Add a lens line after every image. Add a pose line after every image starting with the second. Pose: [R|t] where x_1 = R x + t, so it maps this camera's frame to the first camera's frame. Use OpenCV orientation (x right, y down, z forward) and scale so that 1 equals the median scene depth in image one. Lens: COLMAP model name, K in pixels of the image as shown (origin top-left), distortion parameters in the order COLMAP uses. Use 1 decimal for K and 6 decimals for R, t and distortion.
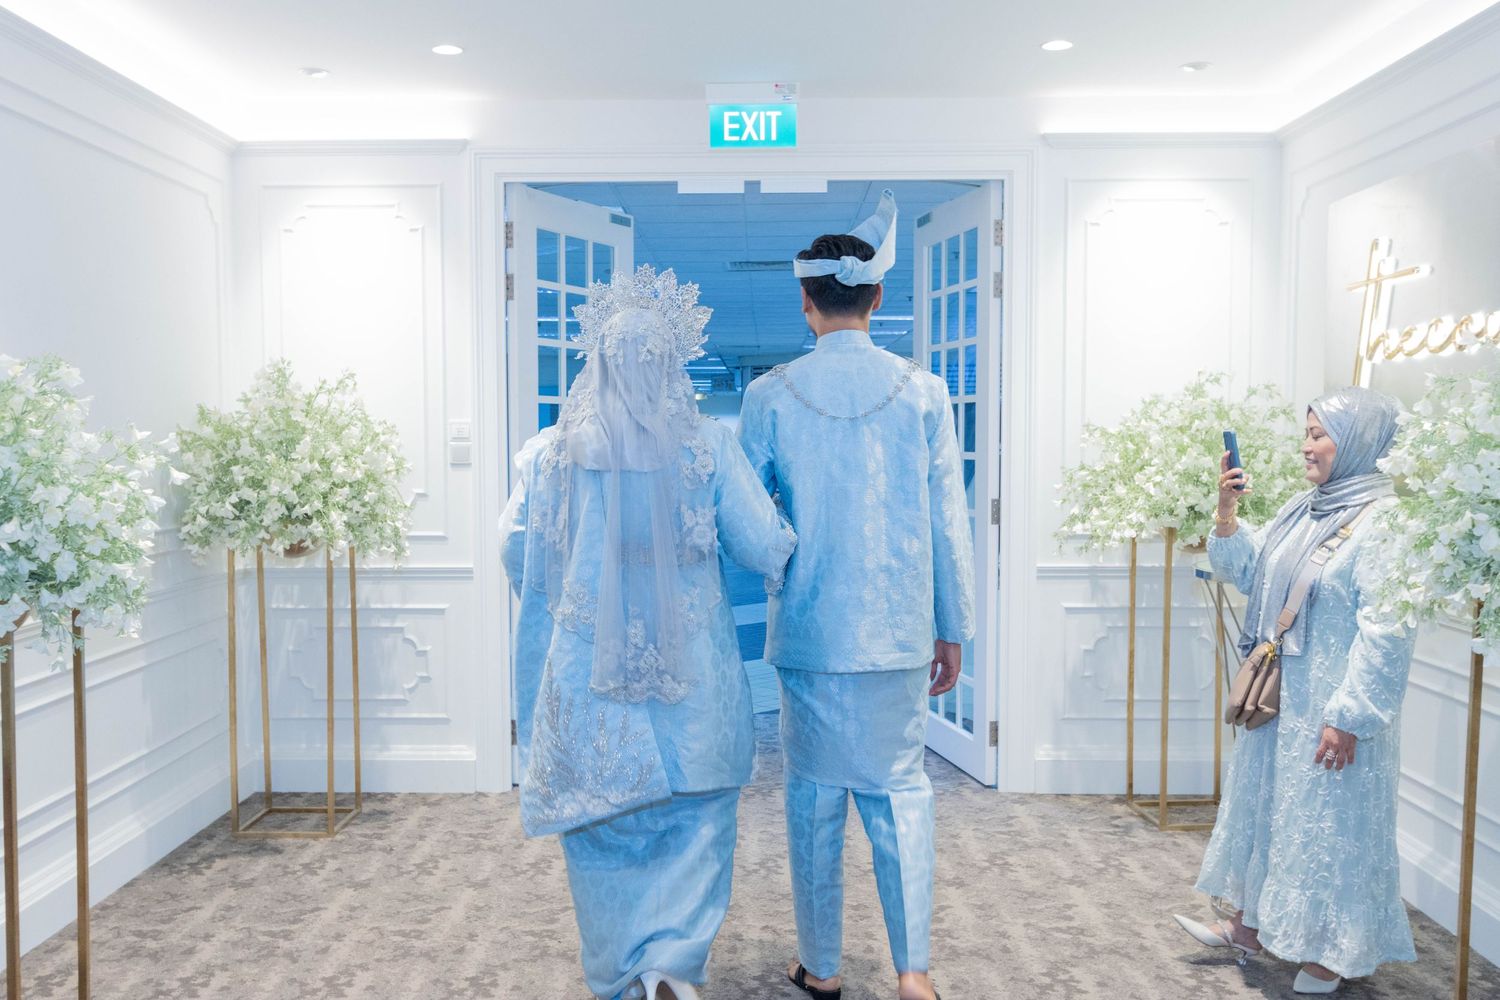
lens RADIAL K [[1433.5, 0, 743.2], [0, 1433.5, 508.9], [0, 0, 1]] dist [0.005990, 0.000000]
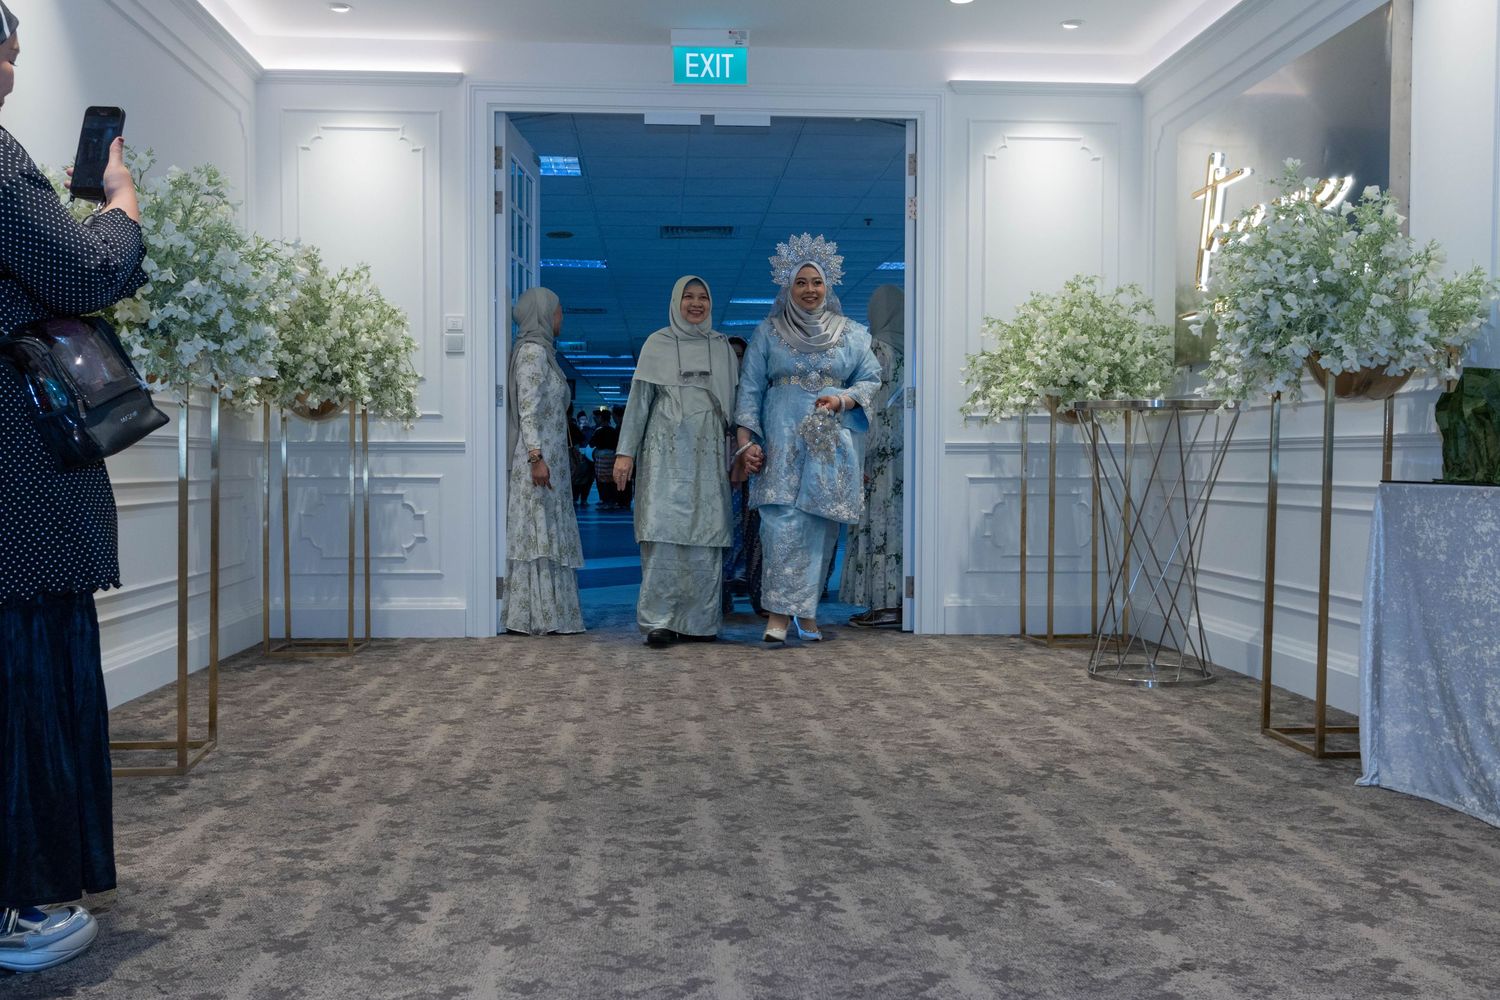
lens RADIAL K [[1433.5, 0, 755.5], [0, 1433.5, 499.8], [0, 0, 1]] dist [0.005990, 0.000000]
pose [[0.996557, 0.002044, 0.082891, -0.053687], [0.000413, 0.999561, -0.029614, 0.129395], [-0.082915, 0.029546, 0.996119, -0.181229]]
